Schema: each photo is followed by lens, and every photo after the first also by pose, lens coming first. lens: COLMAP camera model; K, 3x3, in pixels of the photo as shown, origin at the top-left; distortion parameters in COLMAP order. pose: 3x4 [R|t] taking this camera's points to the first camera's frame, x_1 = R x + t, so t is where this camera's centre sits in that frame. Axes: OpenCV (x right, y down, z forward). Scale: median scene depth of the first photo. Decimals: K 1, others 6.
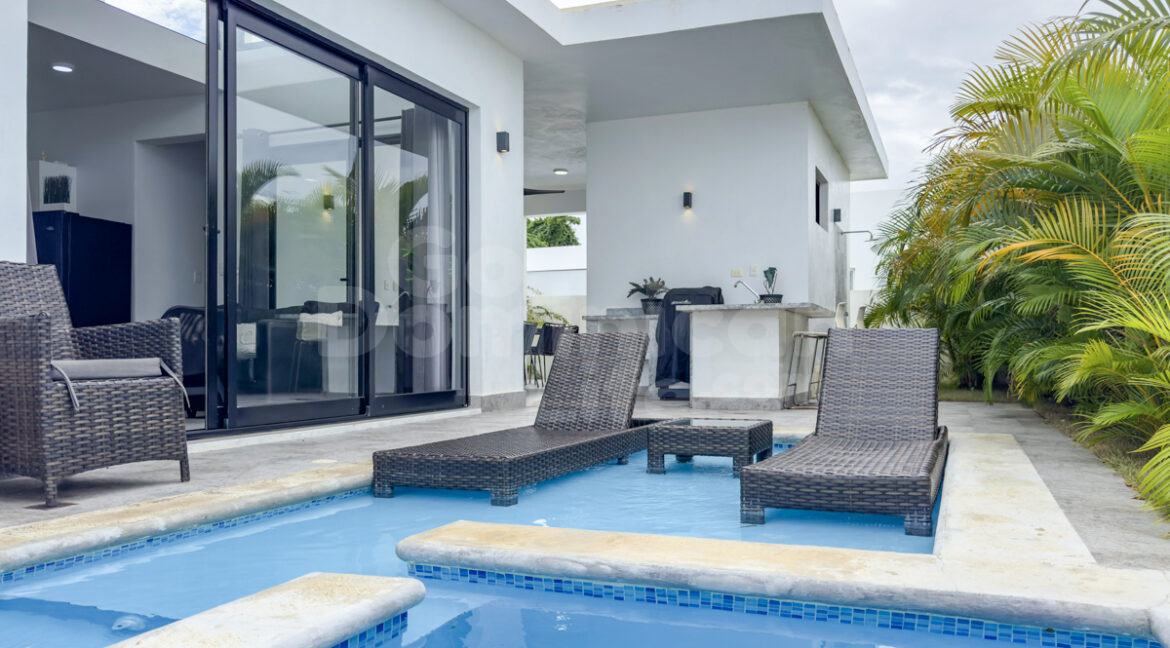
lens RADIAL K [[825.3, 0, 676.3], [0, 825.3, 340.4], [0, 0, 1]] dist [0.000129, -0.000840]
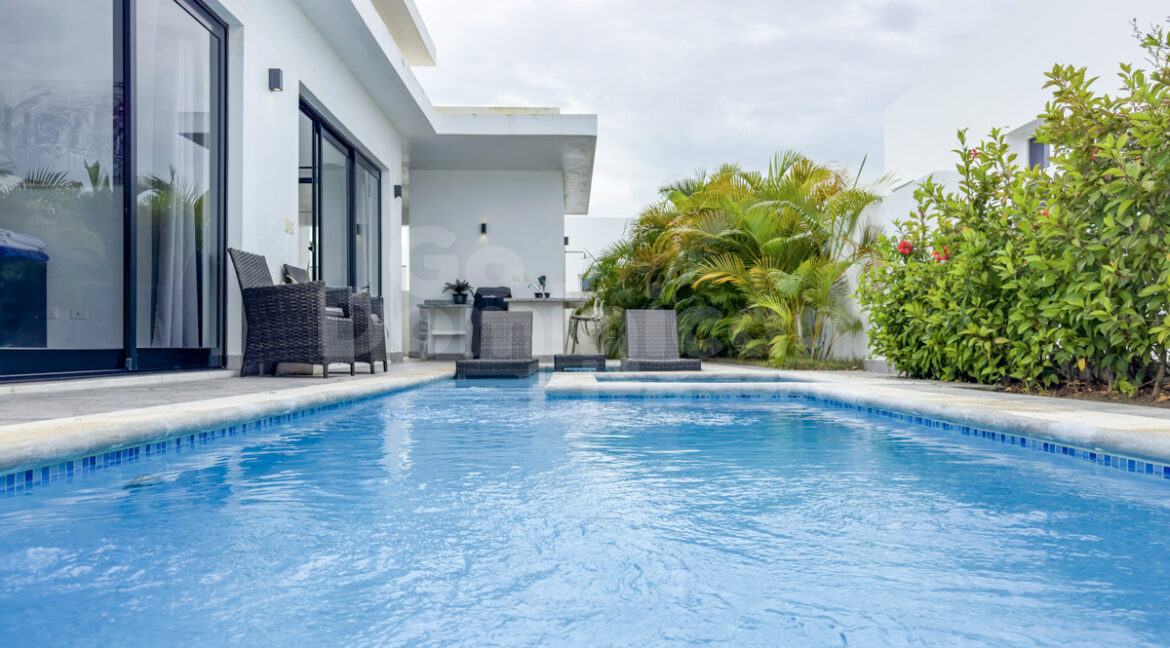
lens RADIAL K [[810.1, 0, 620.6], [0, 810.1, 326.1], [0, 0, 1]] dist [0.000027, -0.001132]
pose [[0.926205, 0.011070, 0.376858, -0.395704], [-0.004390, 0.999818, -0.018580, 0.042505], [-0.376995, 0.015554, 0.926085, -0.579798]]
